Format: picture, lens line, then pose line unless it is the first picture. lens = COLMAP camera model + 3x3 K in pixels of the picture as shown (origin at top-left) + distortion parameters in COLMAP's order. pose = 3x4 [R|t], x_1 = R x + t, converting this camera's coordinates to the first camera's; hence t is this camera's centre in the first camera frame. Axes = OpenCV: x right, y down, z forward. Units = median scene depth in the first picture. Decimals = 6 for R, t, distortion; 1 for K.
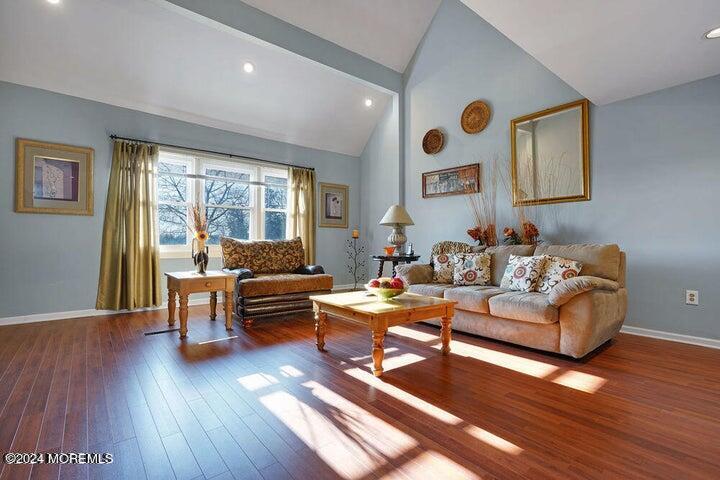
lens RADIAL K [[335.6, 0, 357.5], [0, 335.6, 237.0], [0, 0, 1]] dist [0.000100, 0.000021]
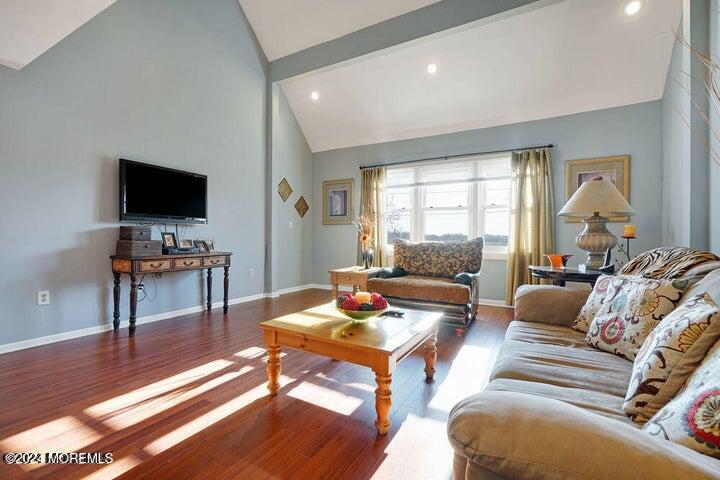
lens RADIAL K [[321.0, 0, 358.6], [0, 321.0, 237.0], [0, 0, 1]] dist [-0.003173, -0.000269]
pose [[0.370847, -0.005848, -0.928676, 0.528246], [0.009433, 0.999952, -0.002530, -0.003533], [0.928646, -0.007822, 0.370884, 0.491238]]
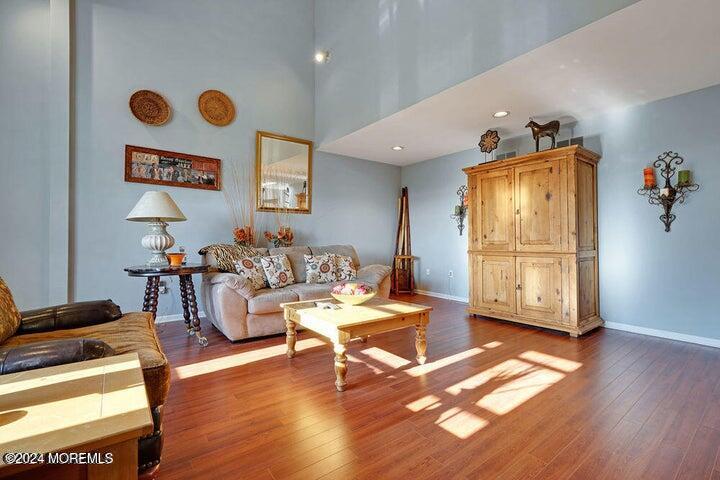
lens RADIAL K [[321.0, 0, 358.6], [0, 321.0, 237.0], [0, 0, 1]] dist [-0.003173, -0.000269]
pose [[0.036254, 0.004687, 0.999332, -0.577583], [-0.016282, 0.999859, -0.004099, -0.007481], [-0.999210, -0.016123, 0.036325, 0.650184]]
